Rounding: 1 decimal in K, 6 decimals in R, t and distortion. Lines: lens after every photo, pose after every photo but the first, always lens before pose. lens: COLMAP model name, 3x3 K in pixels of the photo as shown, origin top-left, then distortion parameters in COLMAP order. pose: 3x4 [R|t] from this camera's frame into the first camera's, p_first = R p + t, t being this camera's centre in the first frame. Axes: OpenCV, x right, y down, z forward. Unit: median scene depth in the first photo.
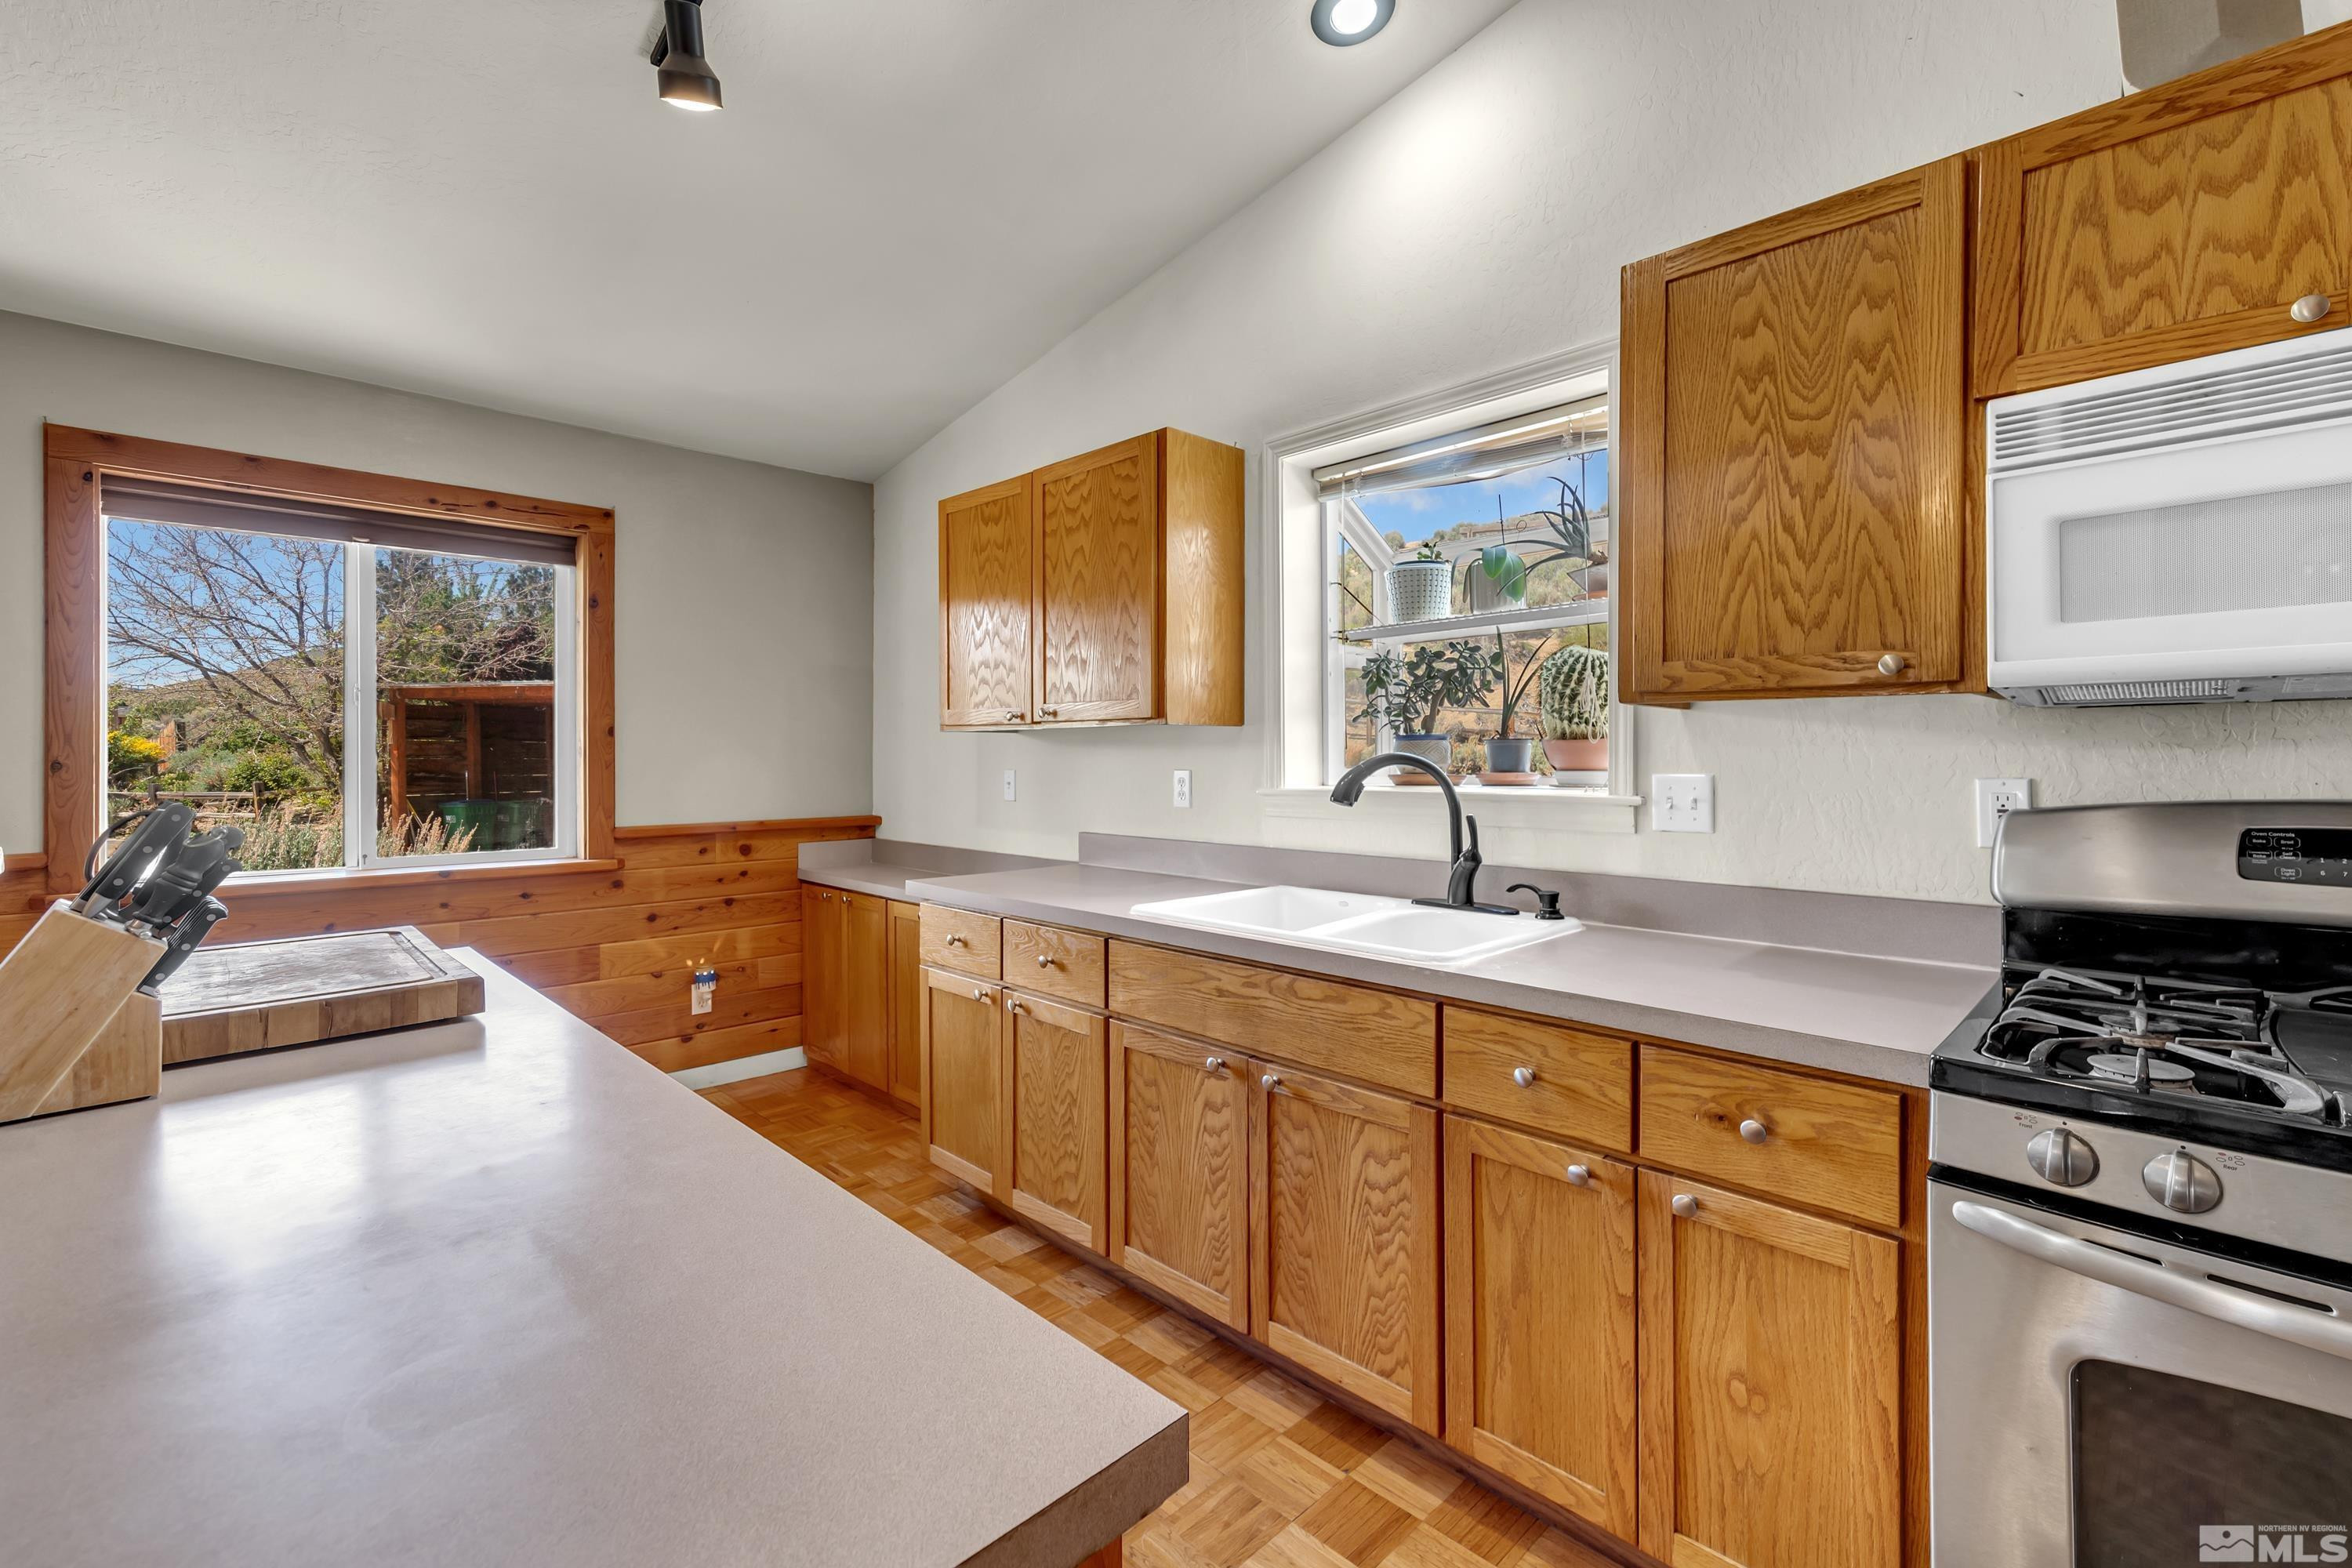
lens RADIAL K [[1013.2, 0, 1203.1], [0, 1013.2, 760.4], [0, 0, 1]] dist [0.003402, 0.000053]
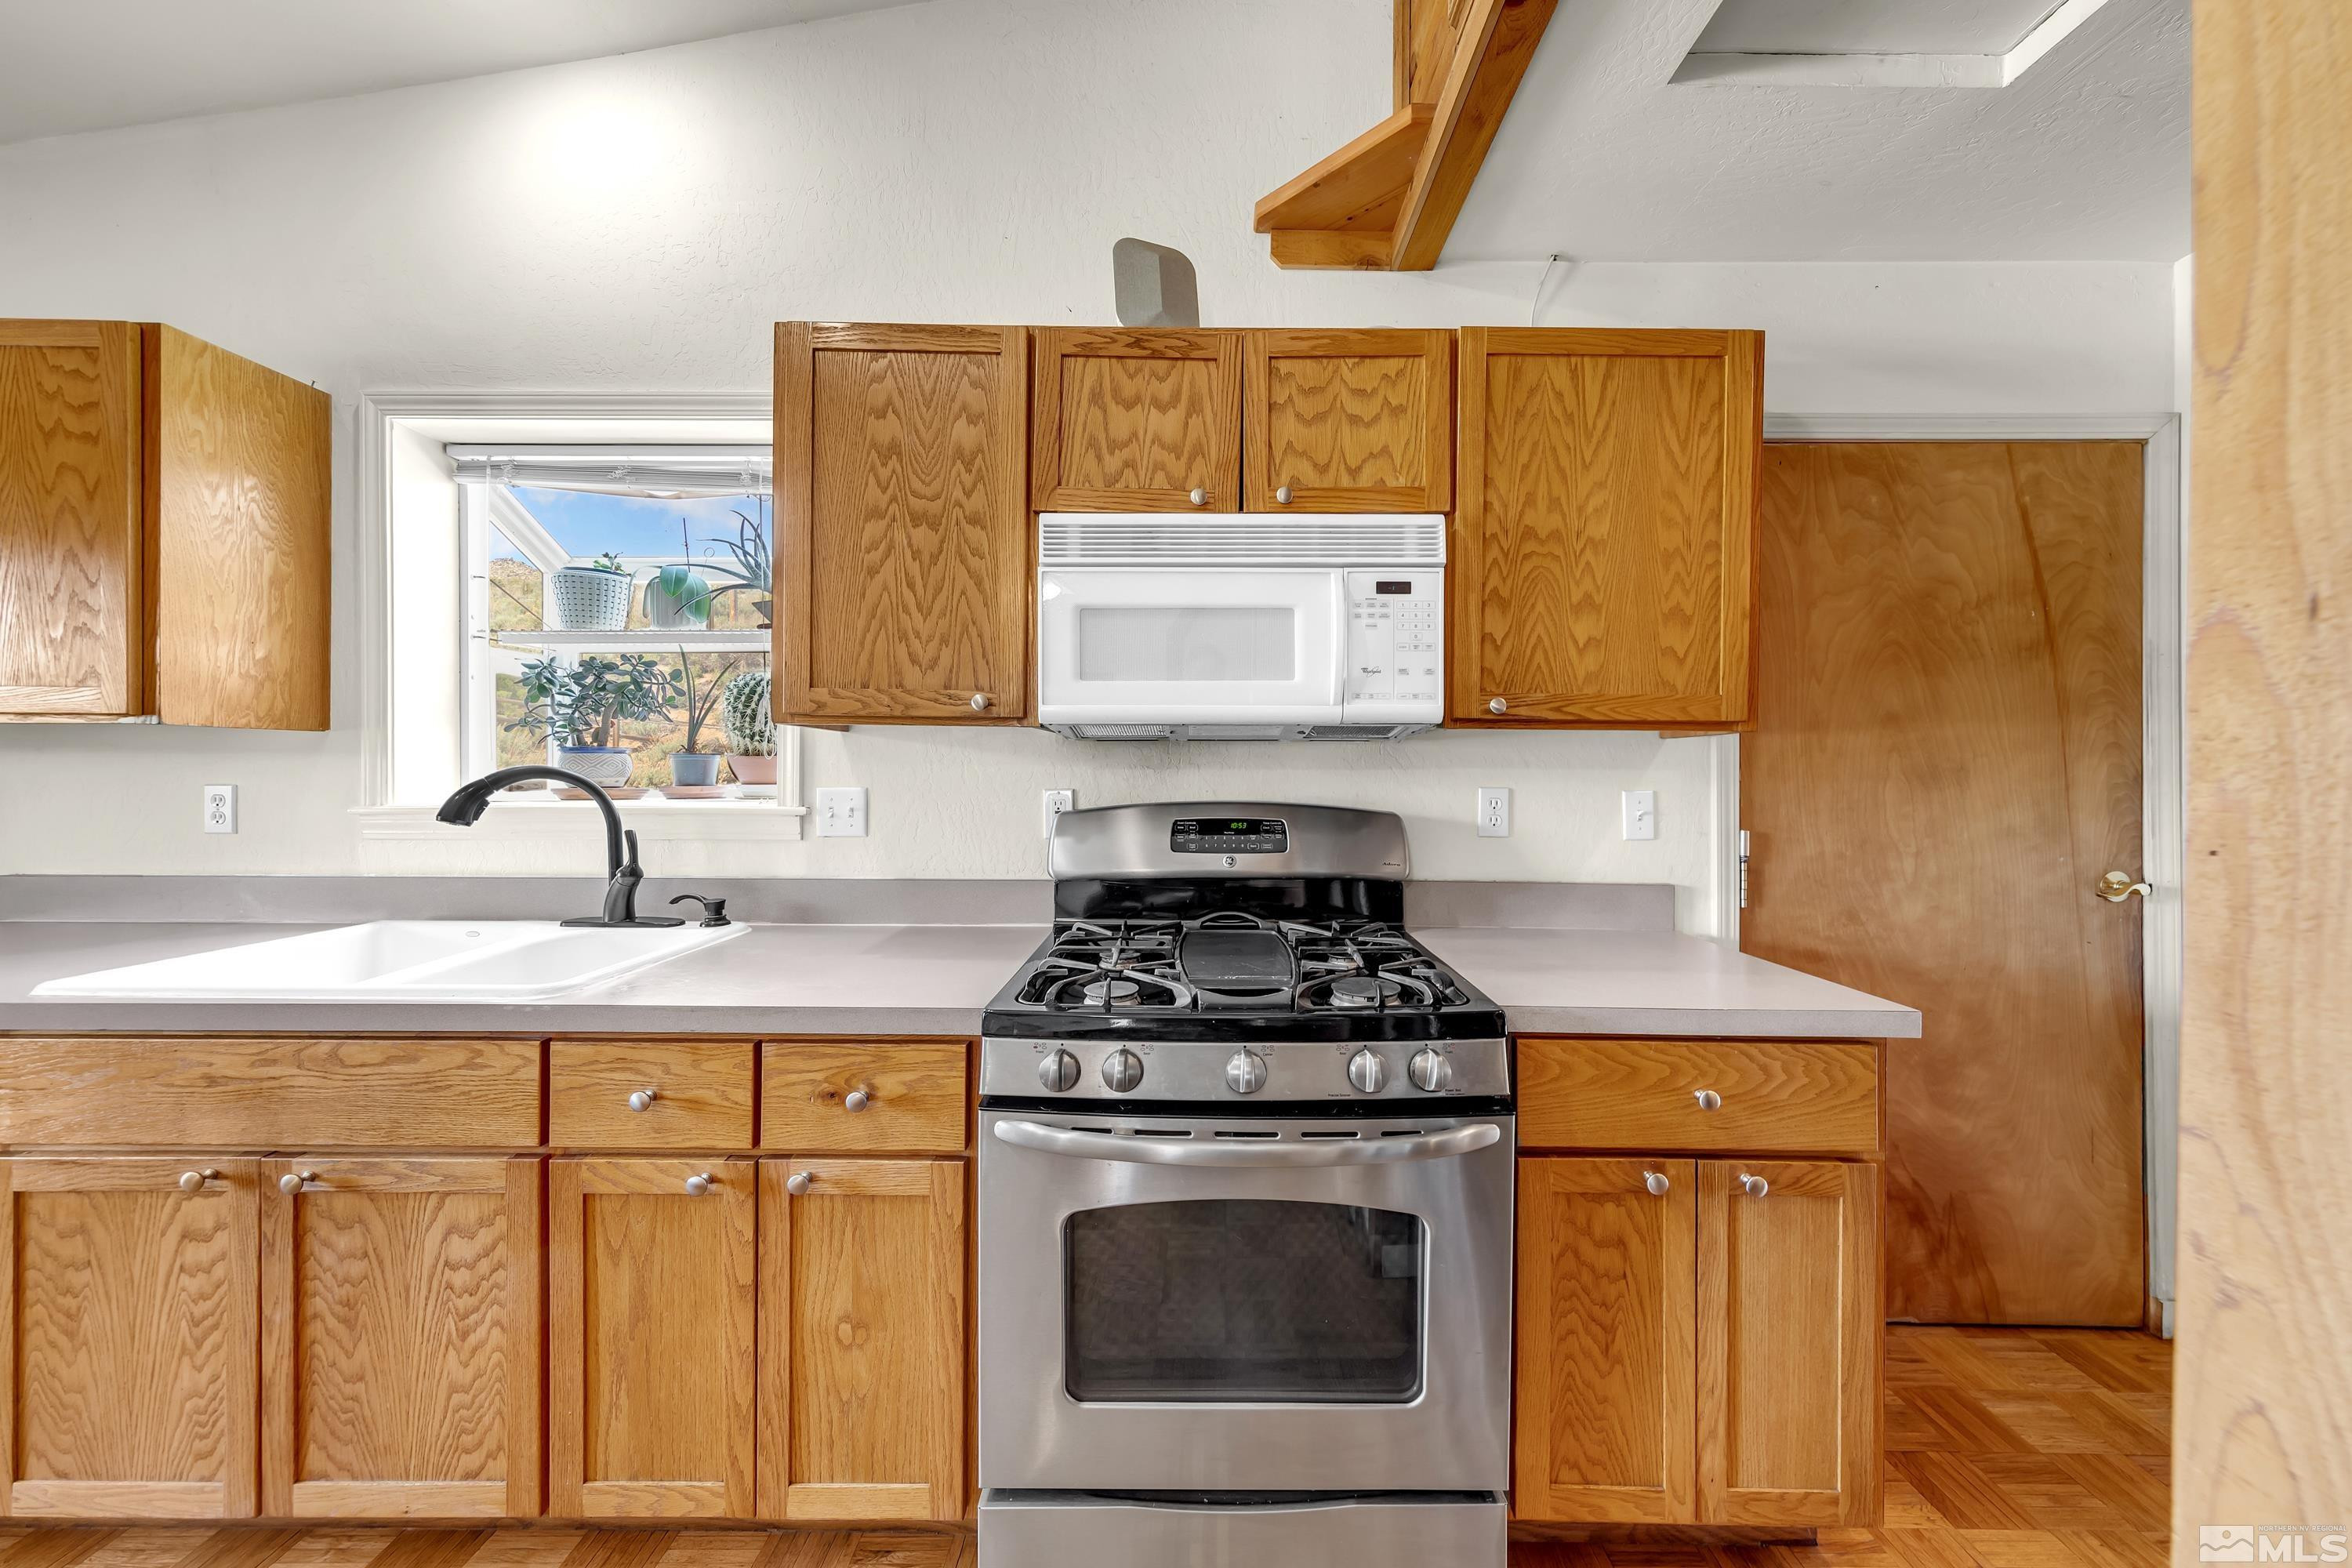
lens RADIAL K [[801.6, 0, 1200.3], [0, 801.6, 776.3], [0, 0, 1]] dist [0.002829, 0.000166]
pose [[0.709028, 0.001860, 0.705178, 0.114140], [-0.004634, 0.999987, 0.002021, -0.002522], [-0.705165, -0.004700, 0.709028, 0.056366]]
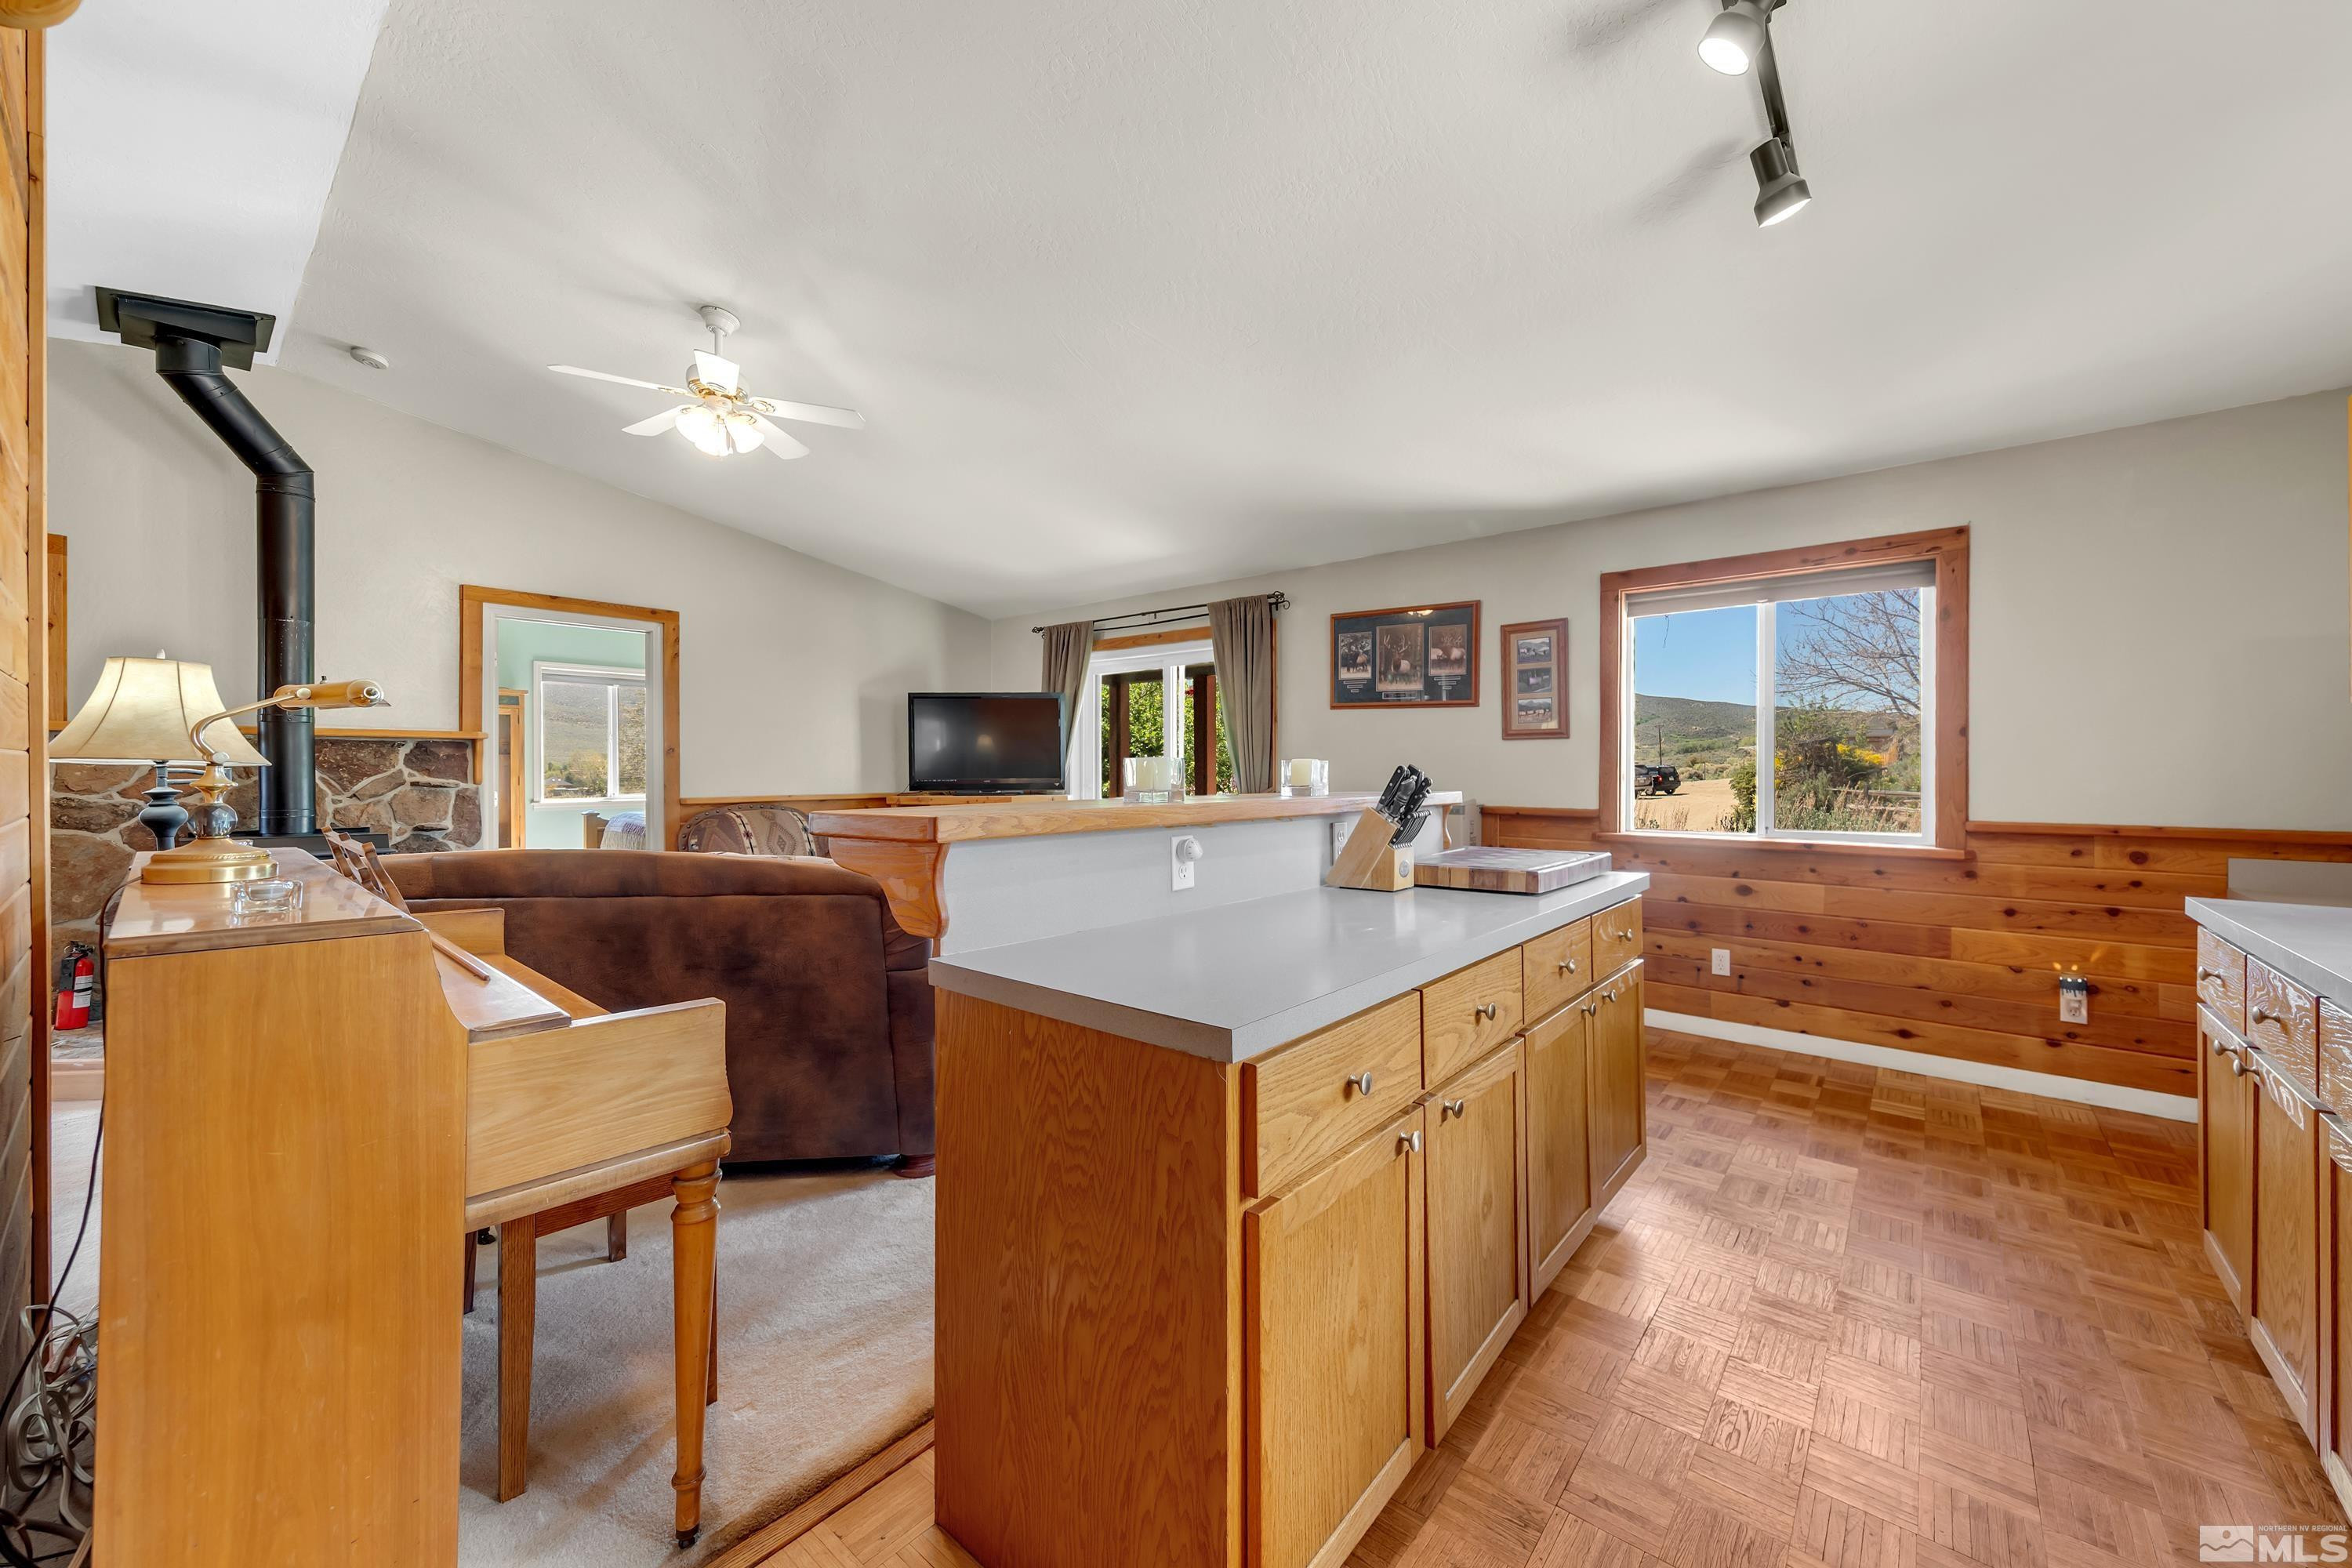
lens RADIAL K [[877.6, 0, 1204.4], [0, 877.6, 770.3], [0, 0, 1]] dist [0.011062, -0.000791]
pose [[0.085896, 0.005926, -0.996286, 0.492064], [-0.005996, 0.999967, 0.005431, 0.021497], [0.996286, 0.005507, 0.085929, 0.201111]]
